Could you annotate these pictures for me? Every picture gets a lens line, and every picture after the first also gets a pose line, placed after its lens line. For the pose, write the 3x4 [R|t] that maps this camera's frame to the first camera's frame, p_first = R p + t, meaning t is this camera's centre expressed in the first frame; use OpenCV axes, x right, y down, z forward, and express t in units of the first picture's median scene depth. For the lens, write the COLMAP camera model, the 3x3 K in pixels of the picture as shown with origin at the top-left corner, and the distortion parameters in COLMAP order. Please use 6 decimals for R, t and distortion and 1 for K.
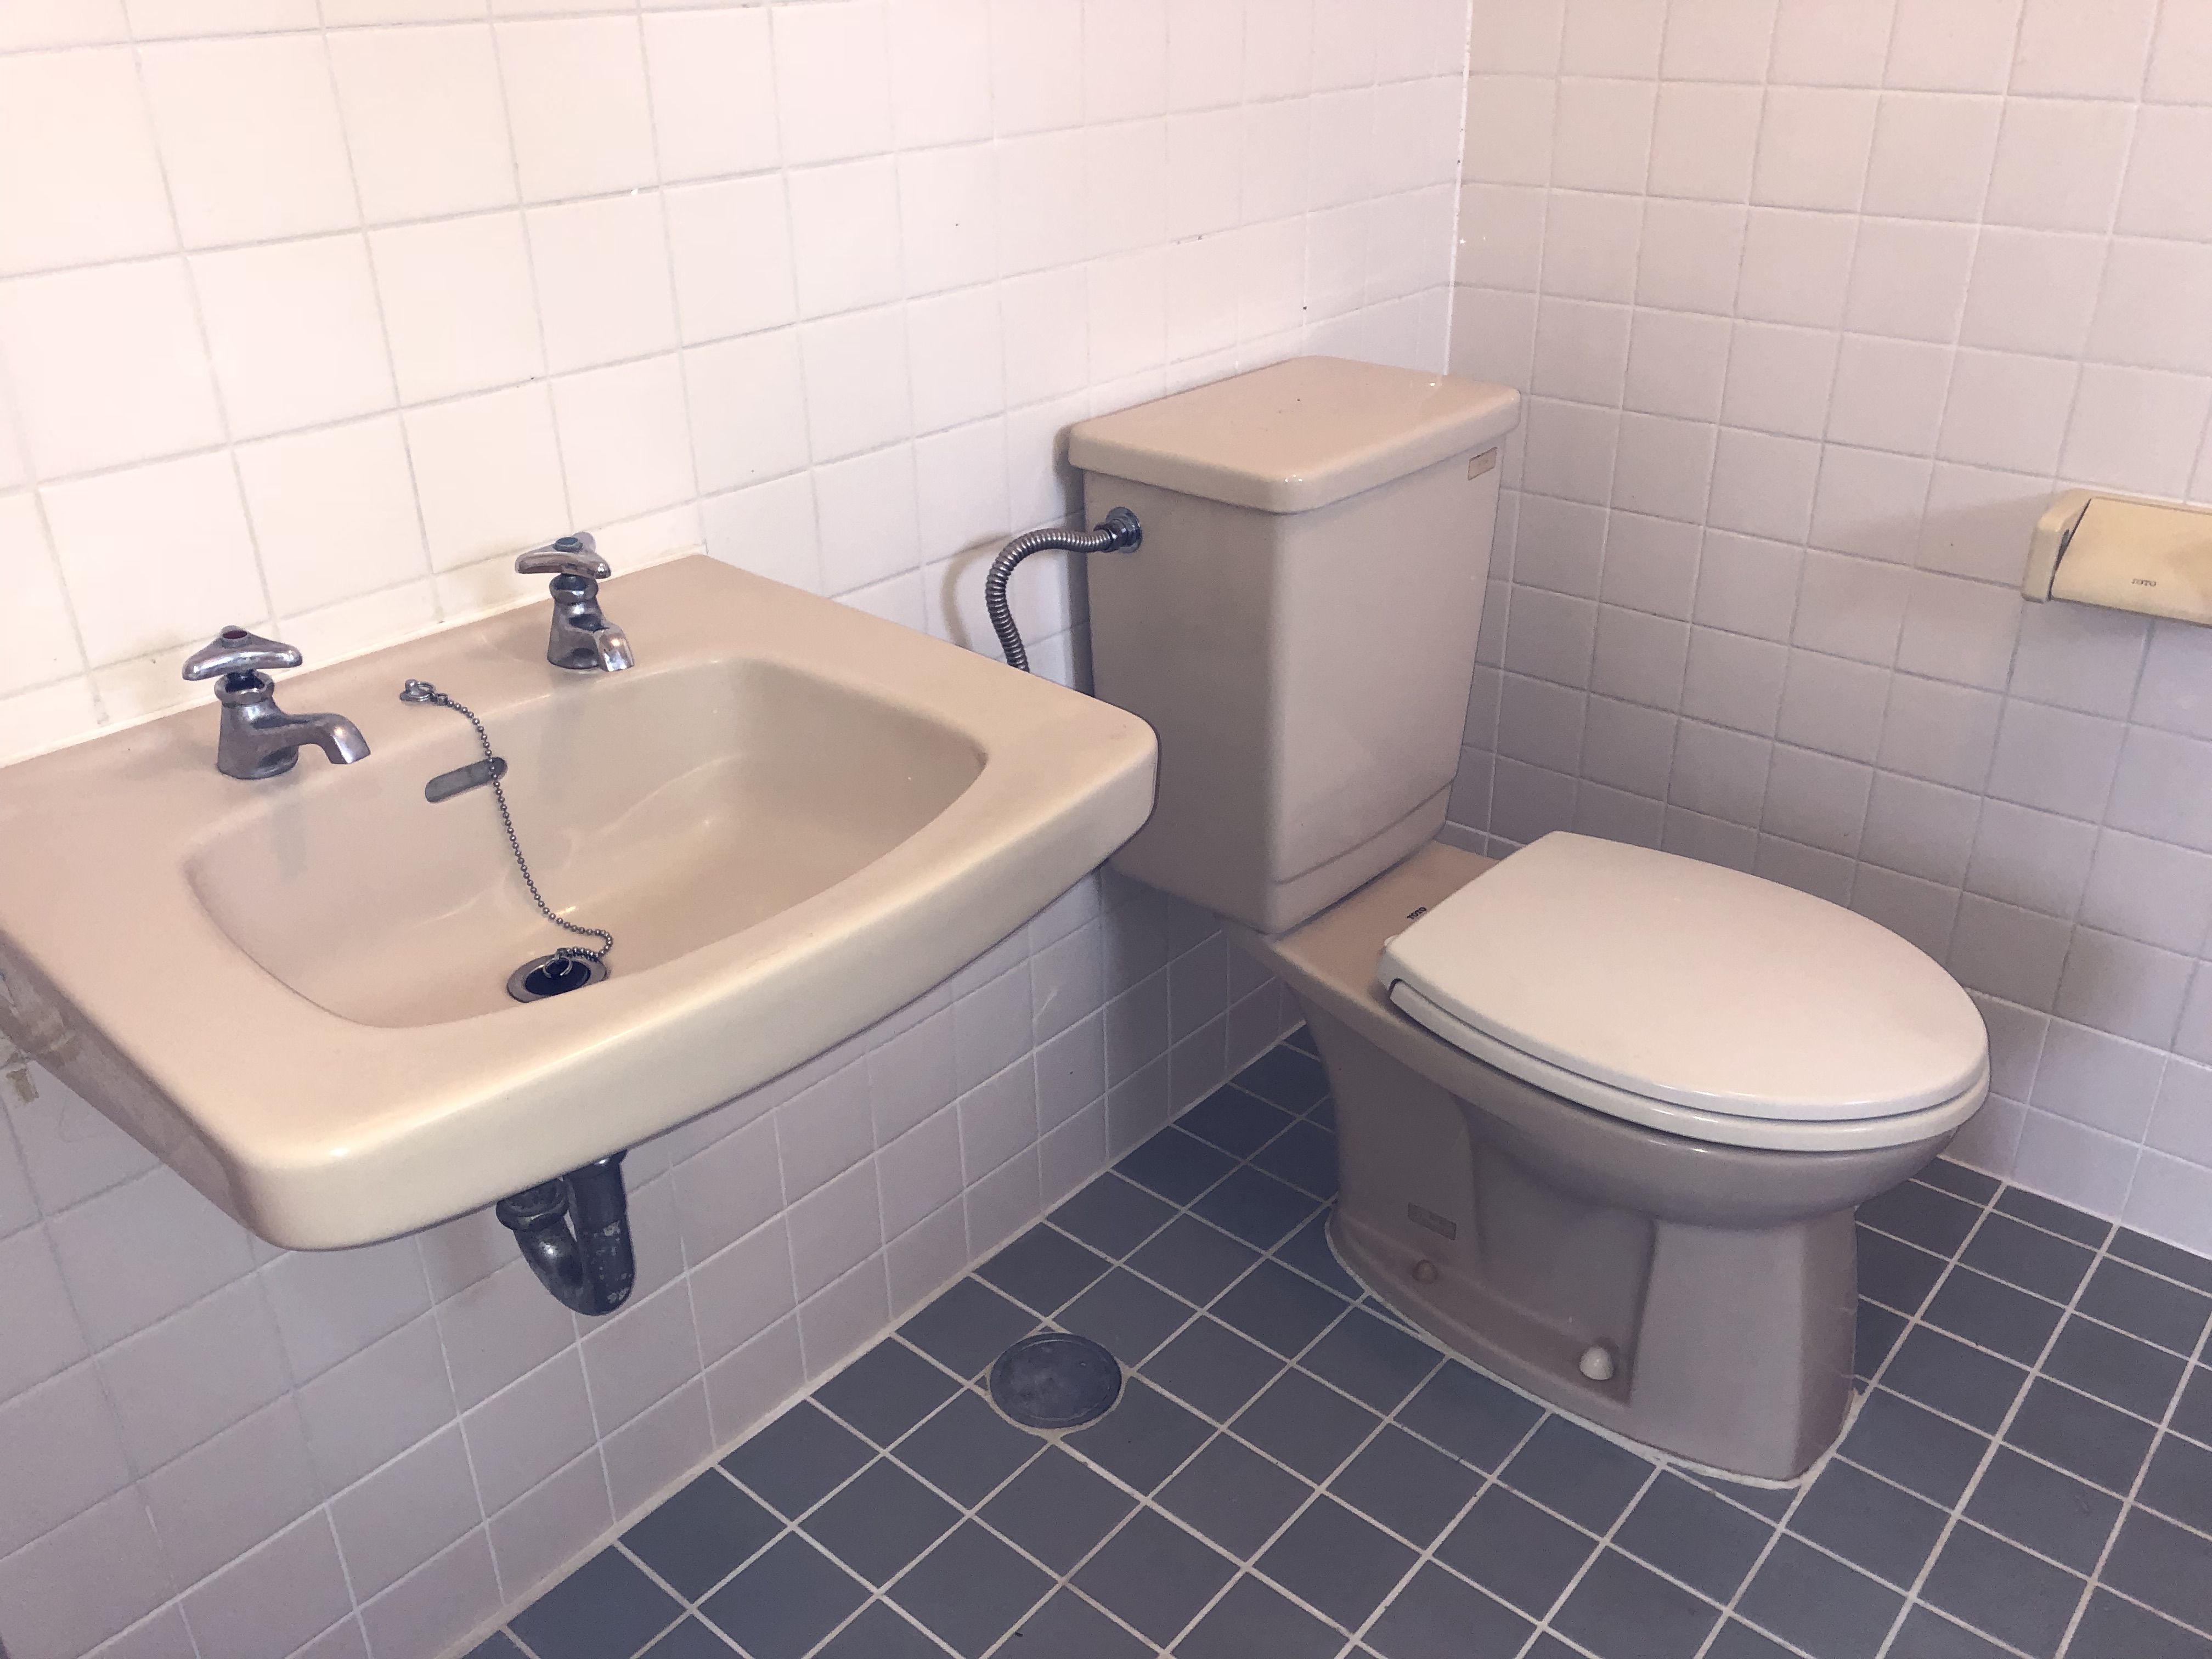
lens RADIAL K [[1792.2, 0, 1106.9], [0, 1792.2, 839.7], [0, 0, 1]] dist [0.001336, -0.011638]
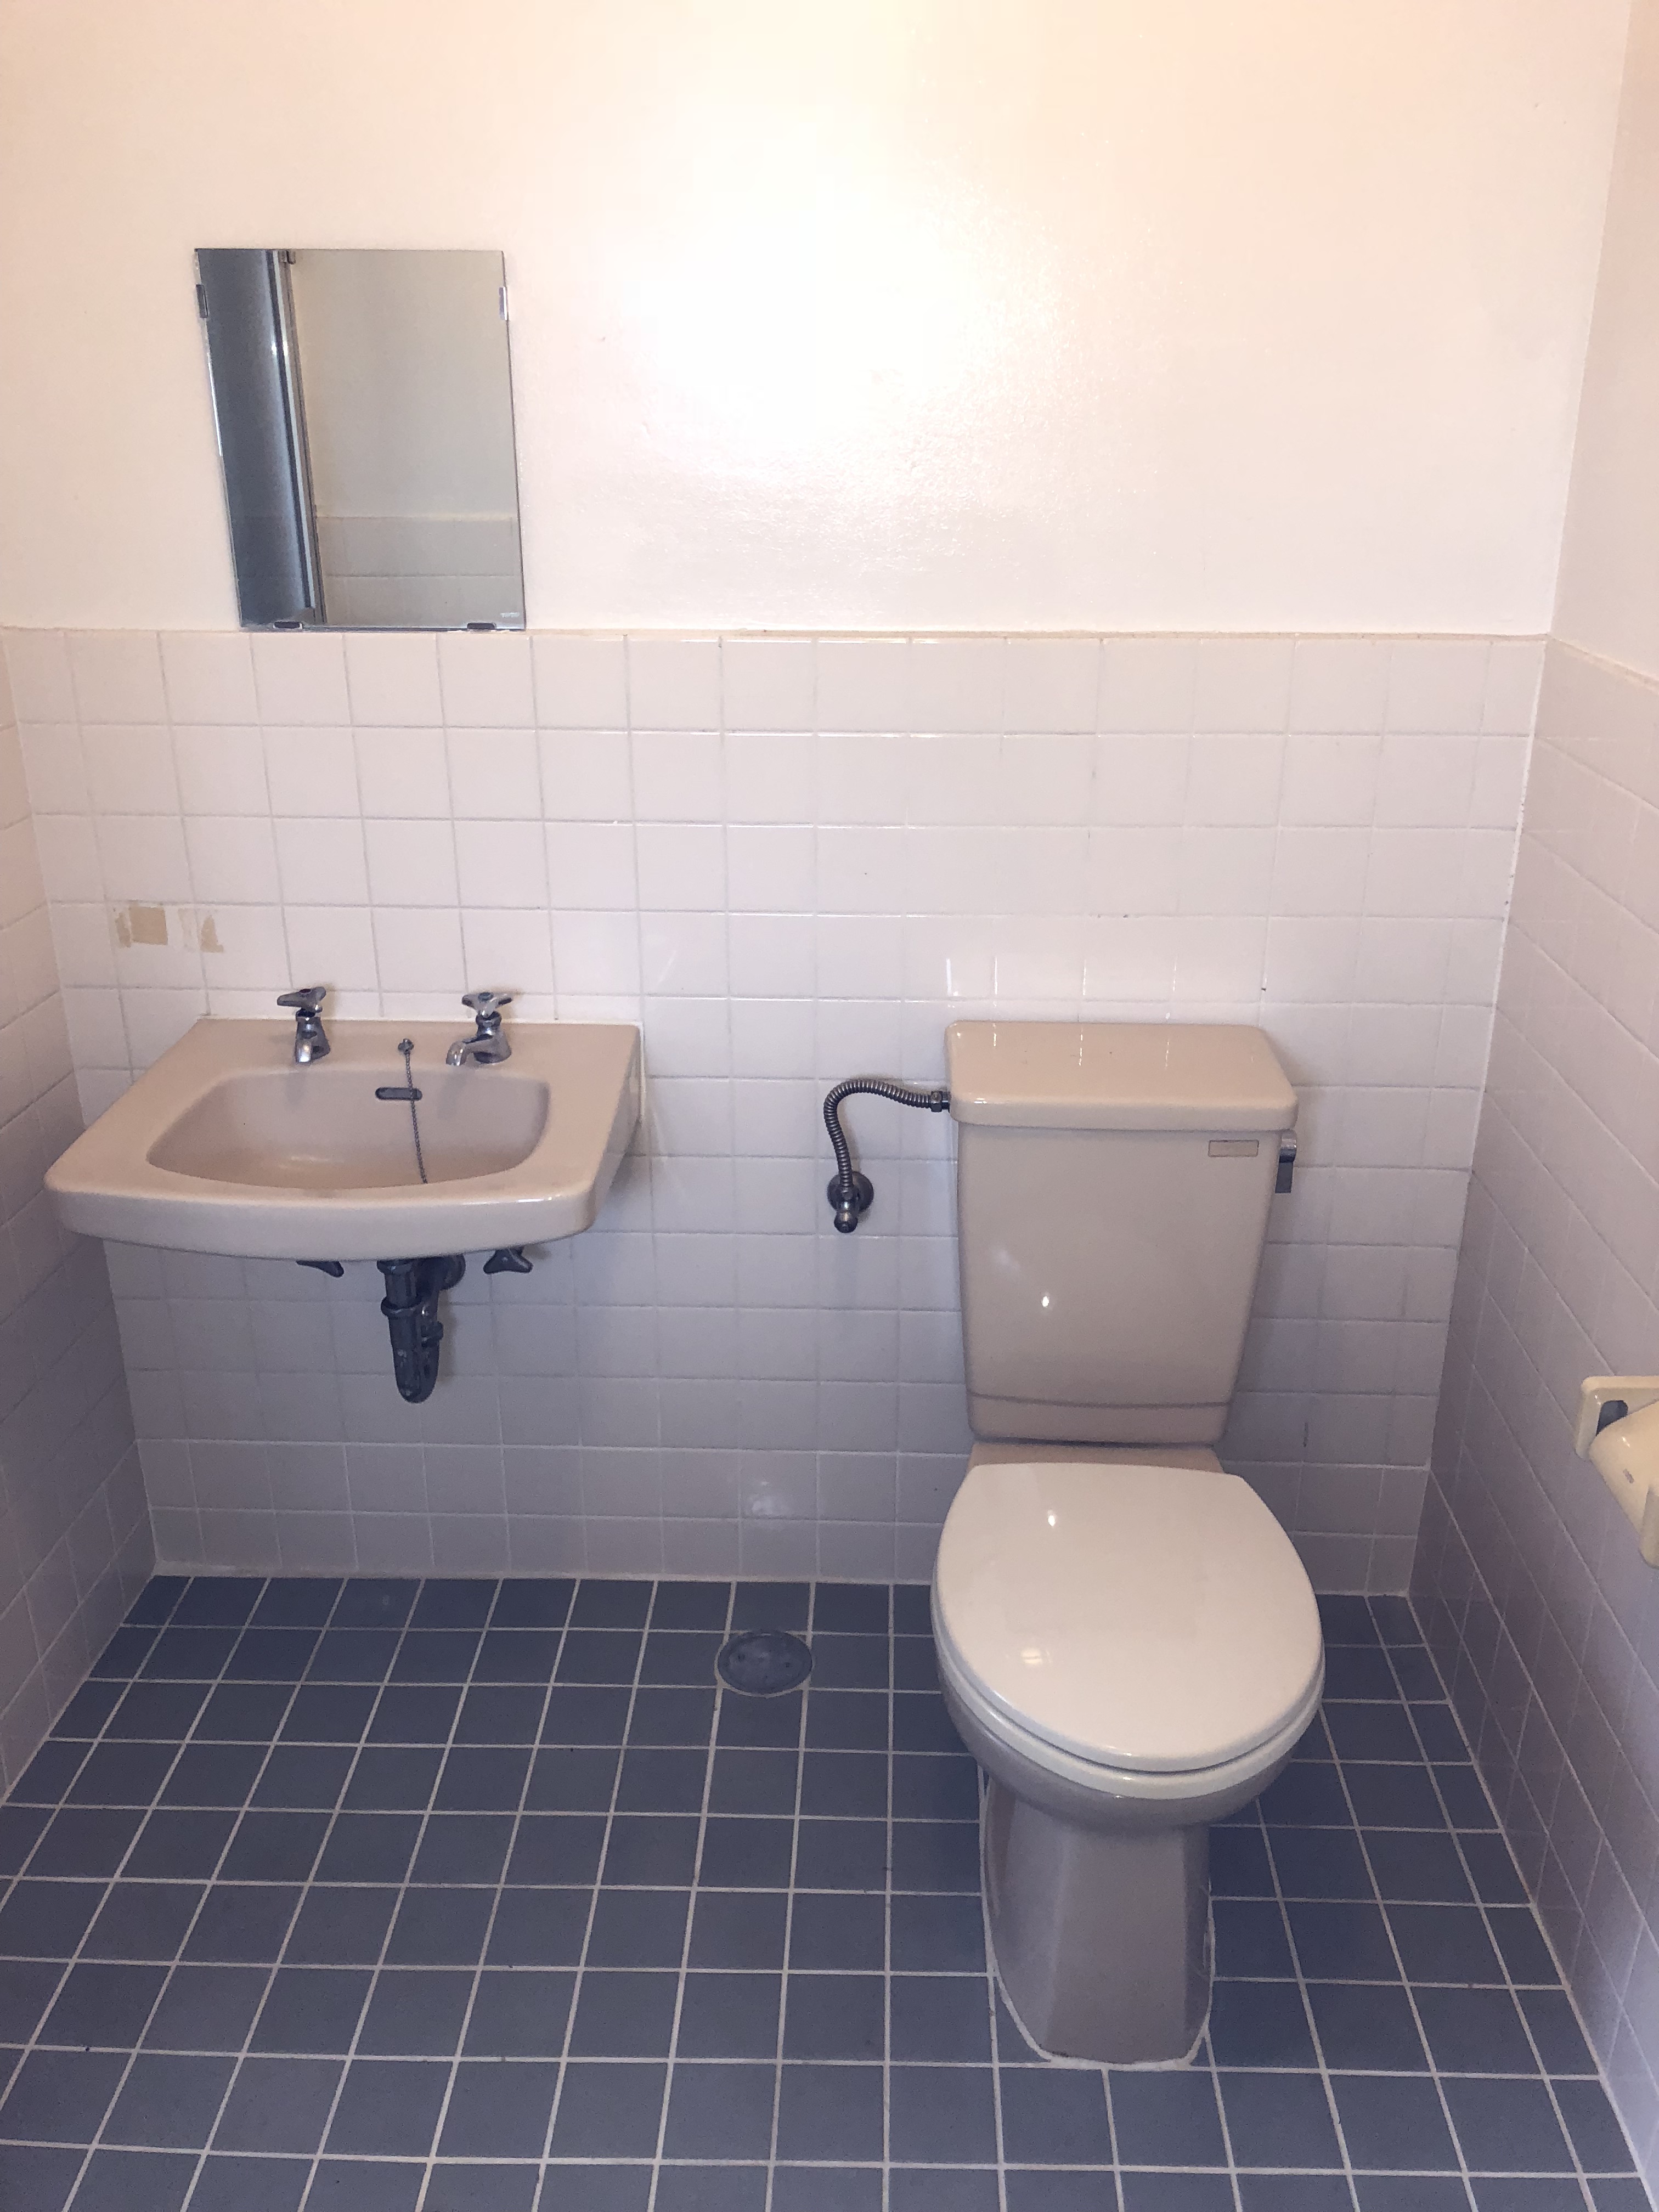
lens RADIAL K [[1792.2, 0, 829.5], [0, 1792.2, 1106.0], [0, 0, 1]] dist [0.001336, -0.011638]
pose [[0.626315, 0.310562, -0.715038, 0.916743], [-0.367757, 0.926452, 0.080260, -0.241158], [0.687374, 0.212692, 0.694463, -0.020359]]
